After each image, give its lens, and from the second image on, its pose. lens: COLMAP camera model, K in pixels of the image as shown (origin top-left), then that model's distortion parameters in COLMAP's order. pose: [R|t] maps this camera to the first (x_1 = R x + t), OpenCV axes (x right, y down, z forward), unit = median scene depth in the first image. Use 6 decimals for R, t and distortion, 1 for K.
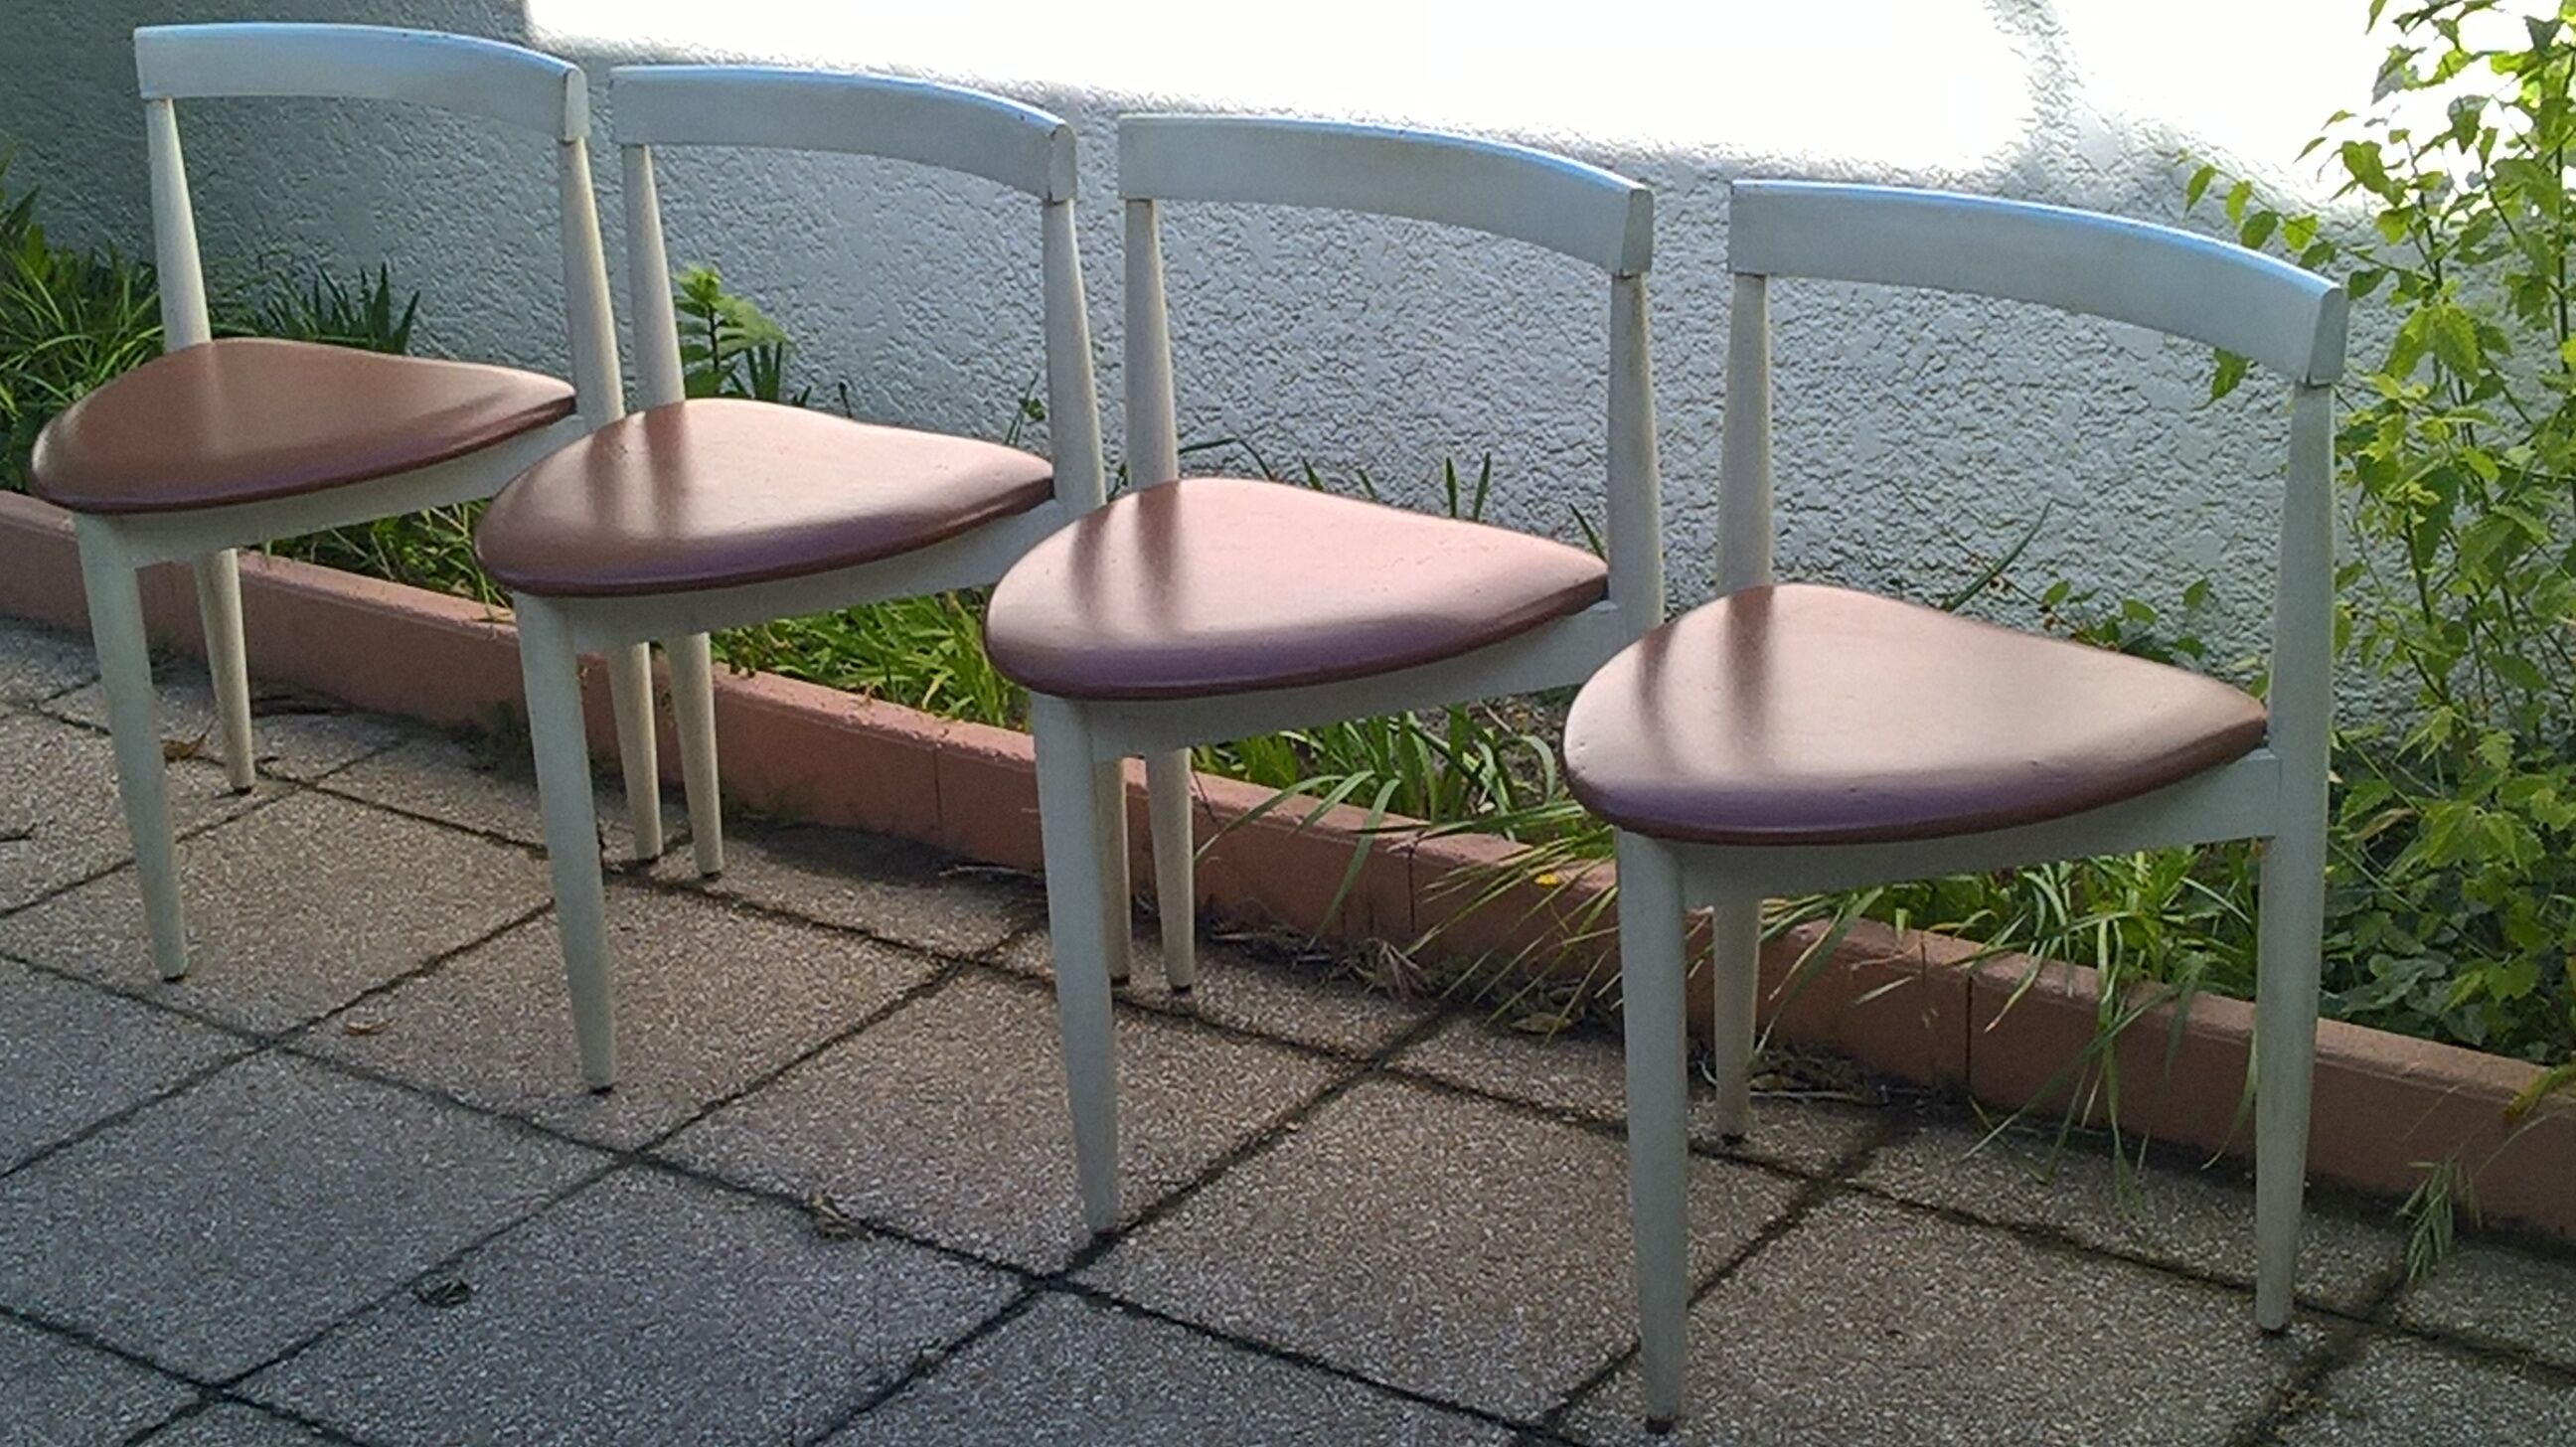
lens RADIAL K [[3994.6, 0, 1288.0], [0, 3994.6, 723.5], [0, 0, 1]] dist [-0.016208, 0.194012]
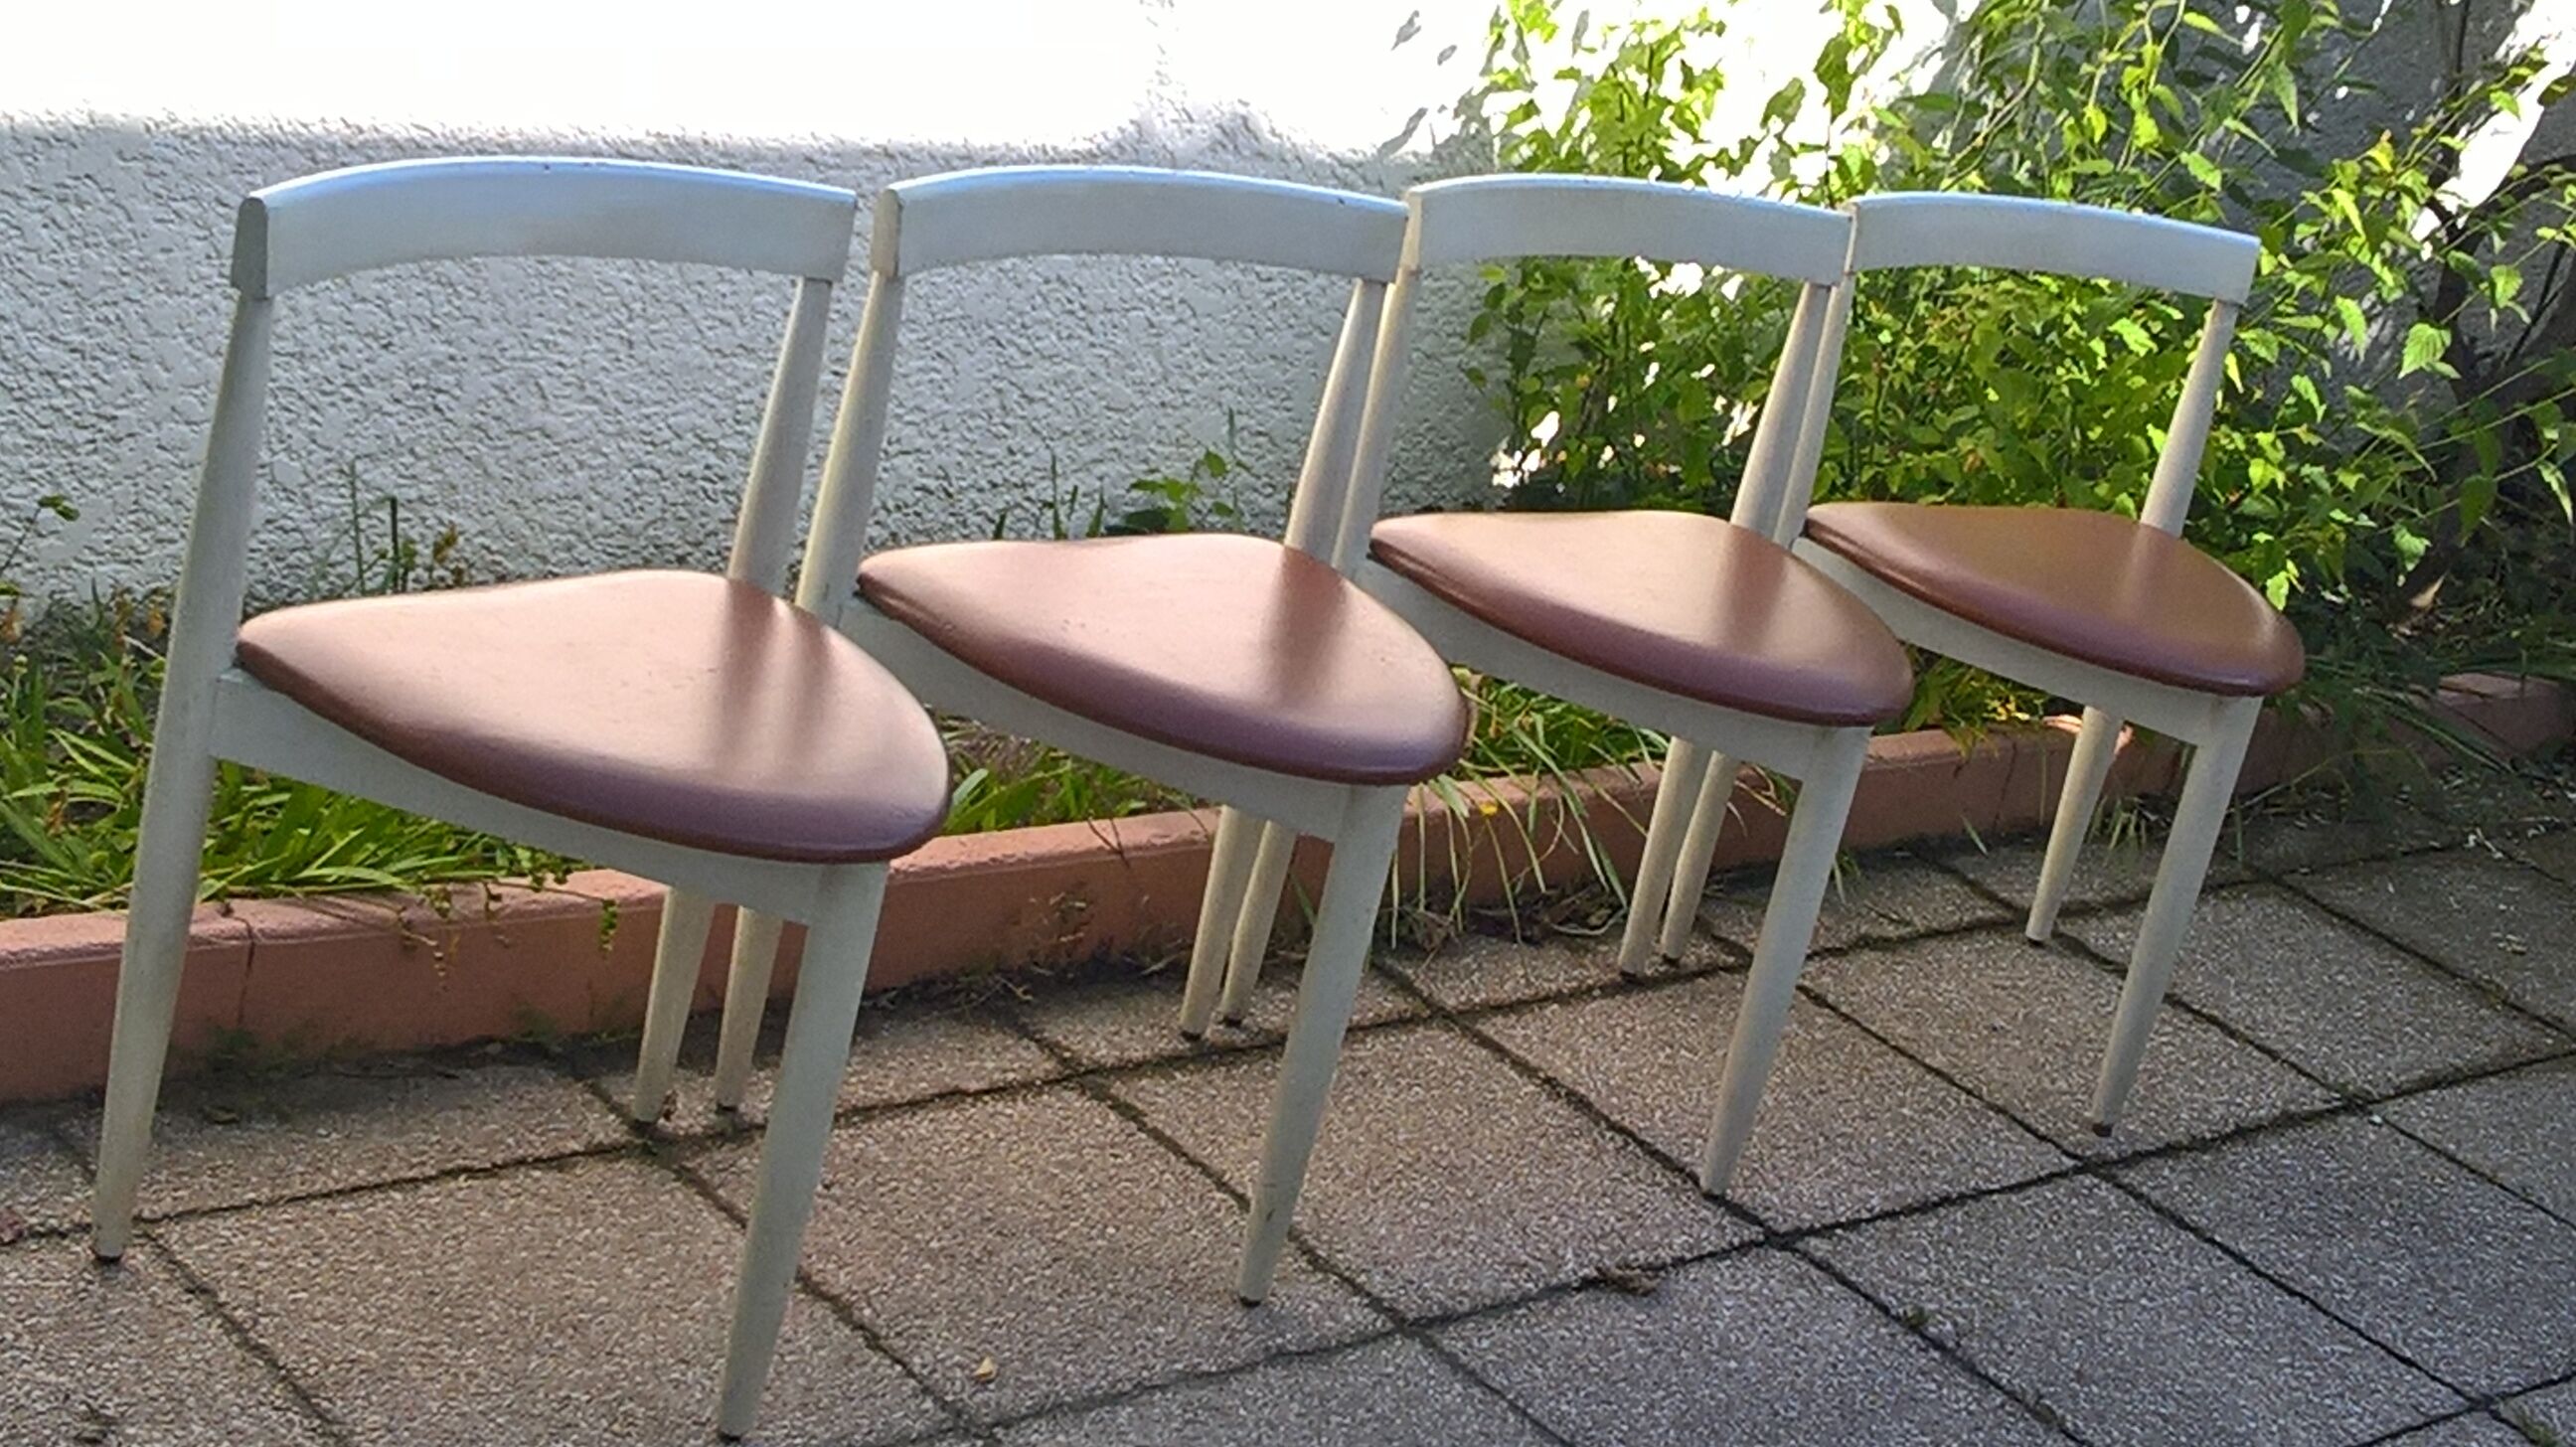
lens RADIAL K [[3994.6, 0, 1288.0], [0, 3994.6, 723.5], [0, 0, 1]] dist [-0.016208, 0.194012]
pose [[0.250360, -0.241986, 0.937423, -0.915524], [0.125248, 0.968218, 0.216485, -0.216053], [-0.960017, 0.063211, 0.272711, 0.668783]]
